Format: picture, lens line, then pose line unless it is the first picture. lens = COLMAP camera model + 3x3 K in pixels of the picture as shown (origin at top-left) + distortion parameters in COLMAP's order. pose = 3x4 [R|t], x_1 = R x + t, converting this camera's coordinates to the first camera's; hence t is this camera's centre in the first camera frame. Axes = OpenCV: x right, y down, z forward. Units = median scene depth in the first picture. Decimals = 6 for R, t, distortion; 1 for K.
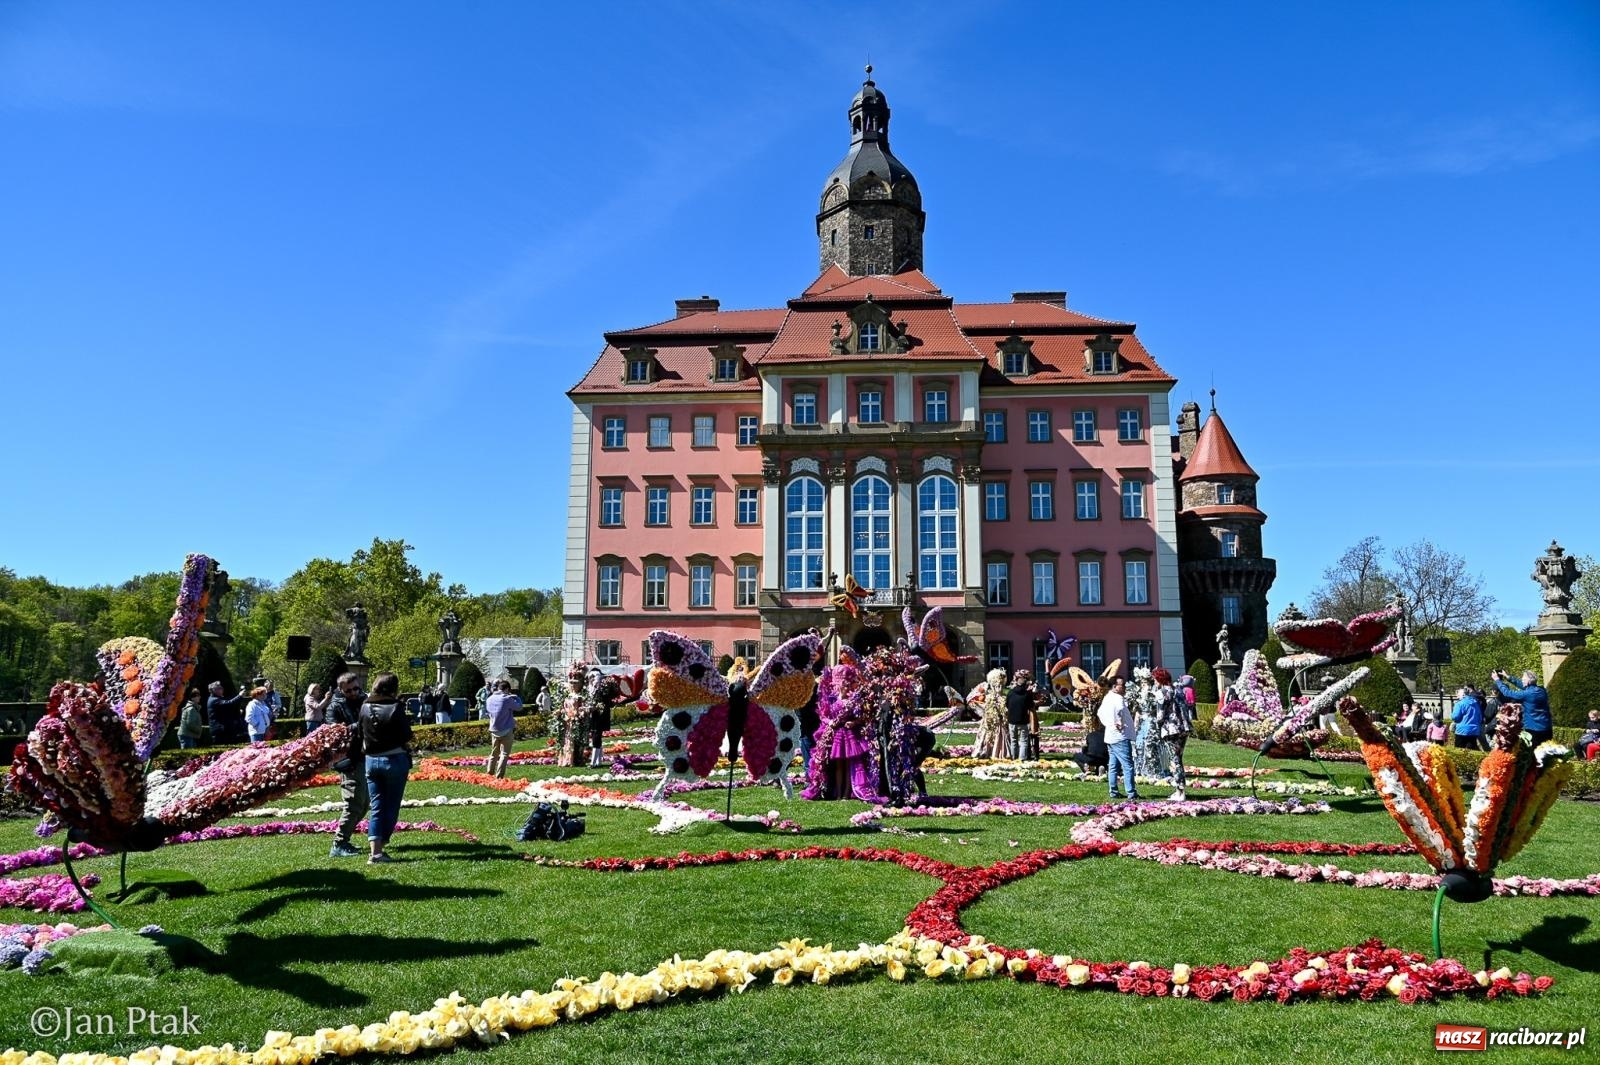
lens RADIAL K [[1091.1, 0, 802.7], [0, 1091.1, 537.4], [0, 0, 1]] dist [-0.037878, 0.004347]
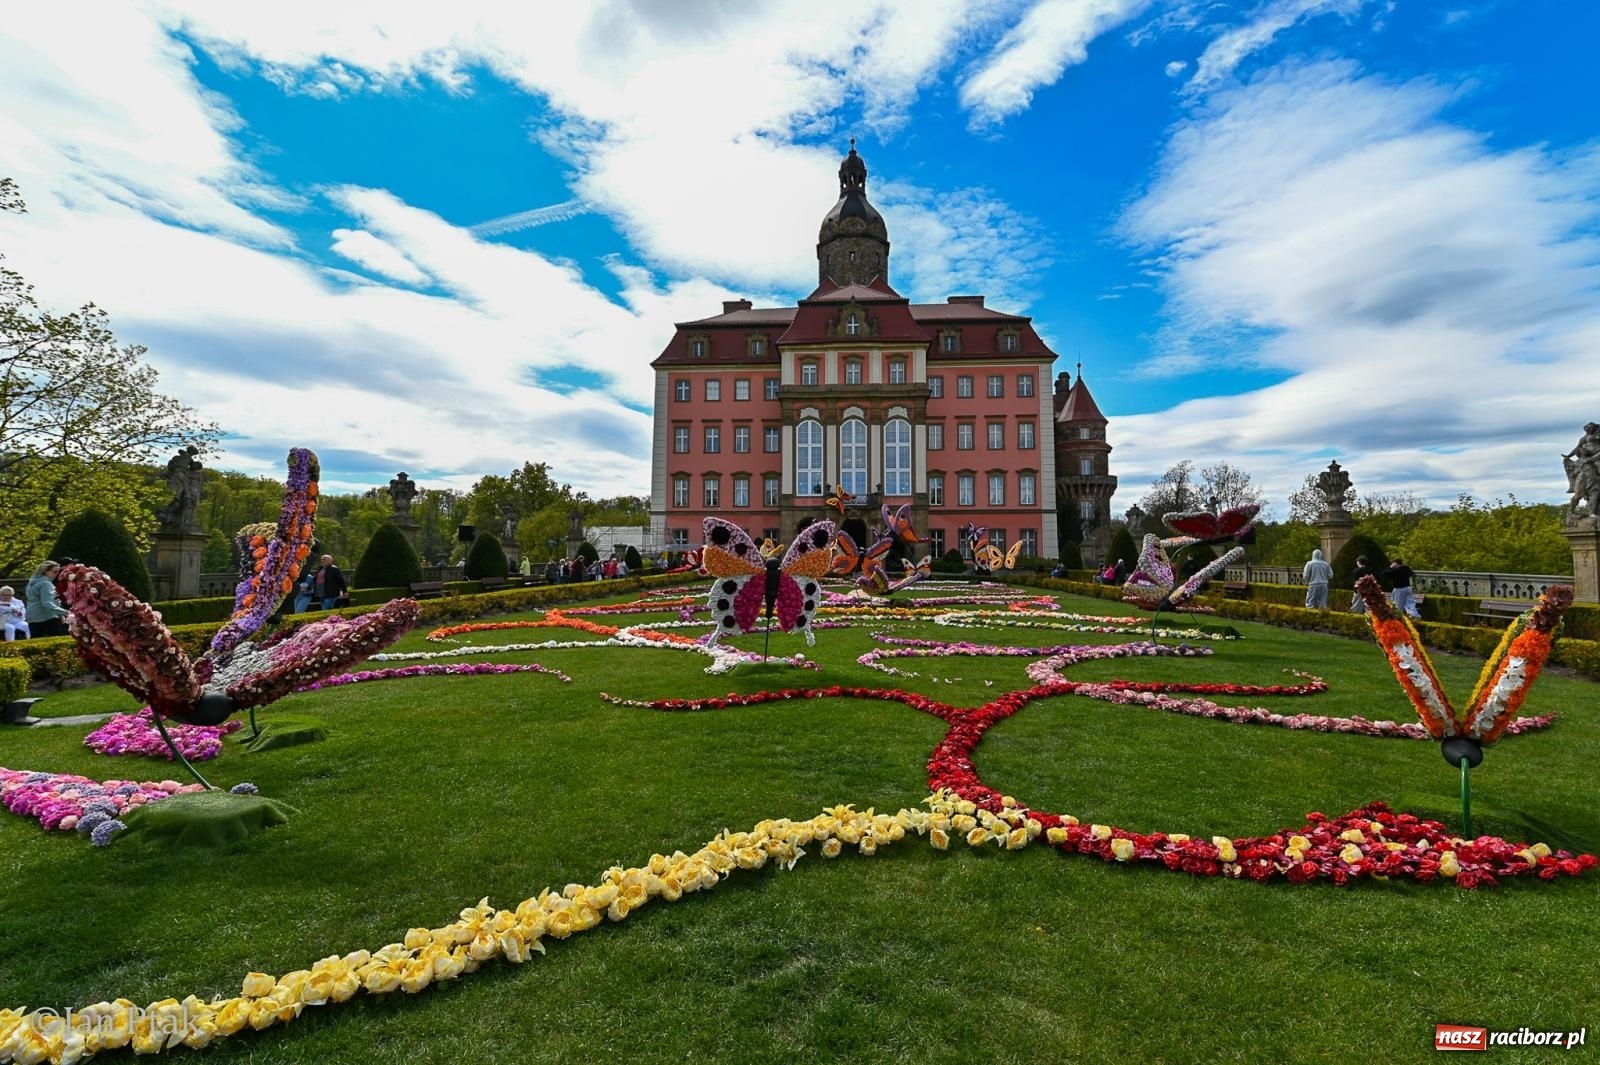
lens RADIAL K [[697.8, 0, 806.5], [0, 697.8, 527.7], [0, 0, 1]] dist [-0.001271, -0.000129]
pose [[1.000000, 0.000351, 0.000556, -0.004789], [-0.000401, 0.995707, 0.092555, 0.005041], [-0.000522, -0.092556, 0.995707, 0.043203]]
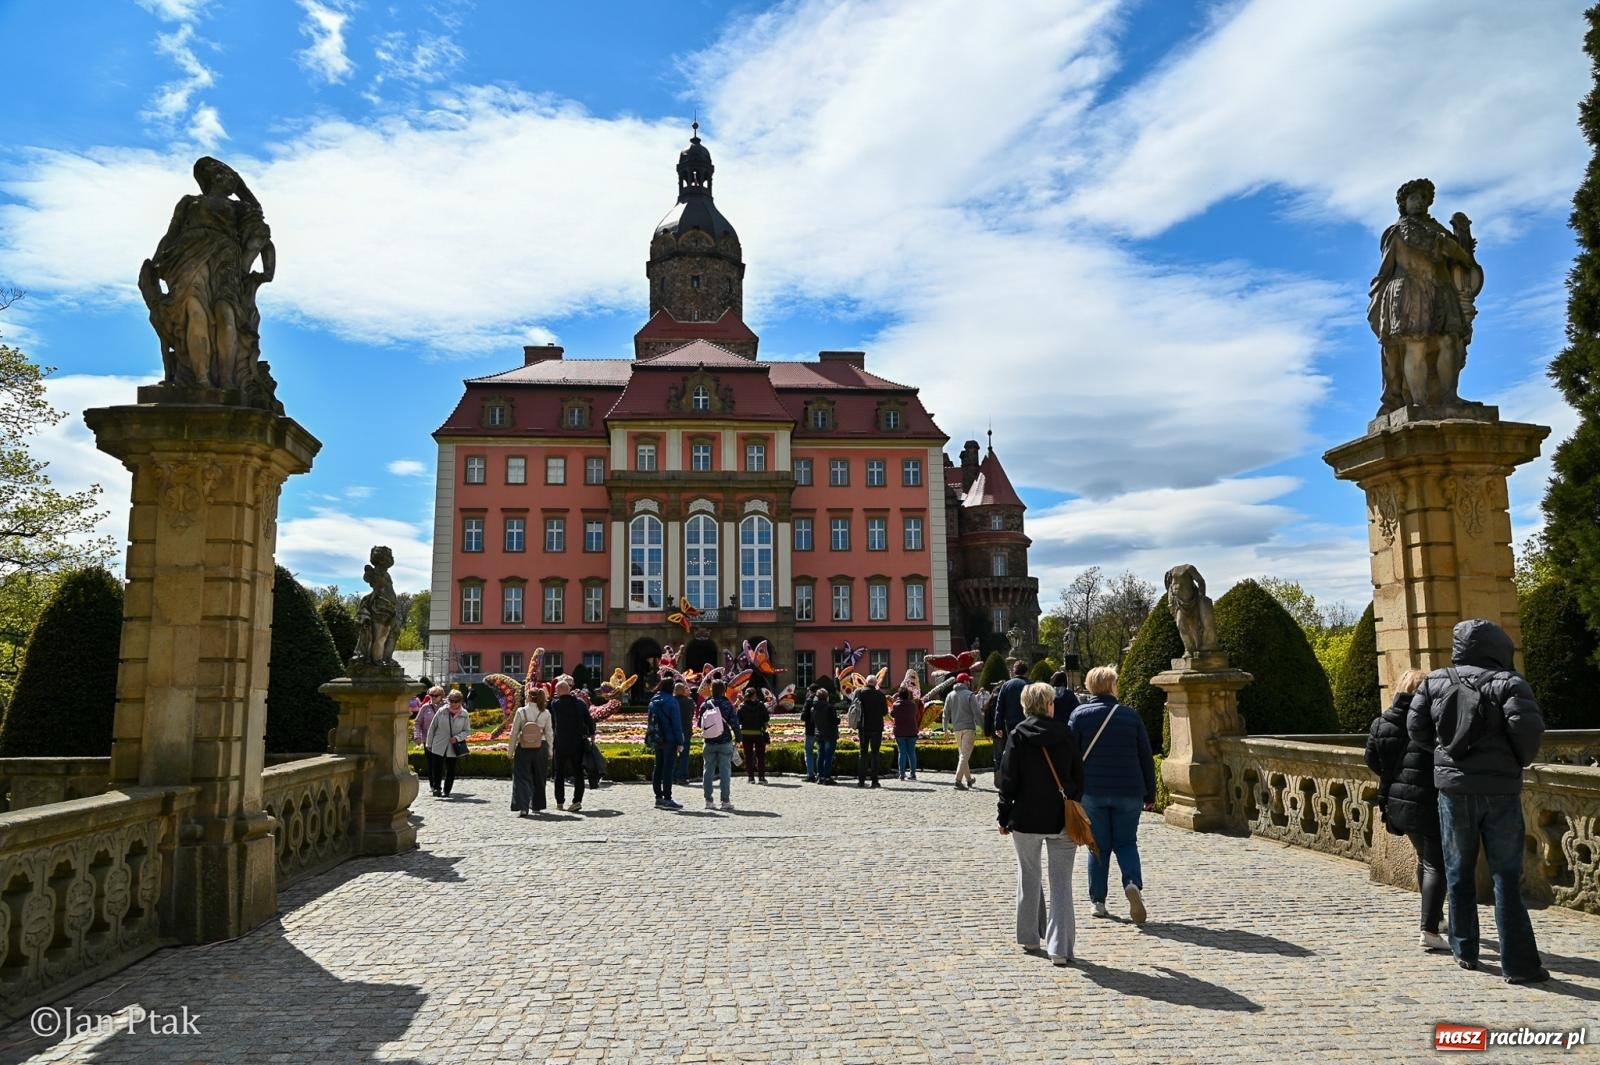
lens RADIAL K [[1091.1, 0, 800.7], [0, 1091.1, 542.5], [0, 0, 1]] dist [-0.037878, 0.004347]
pose [[0.985457, 0.008750, 0.169702, -0.060462], [-0.009083, 0.999958, 0.001189, -0.050915], [-0.169684, -0.002713, 0.985495, -0.377764]]
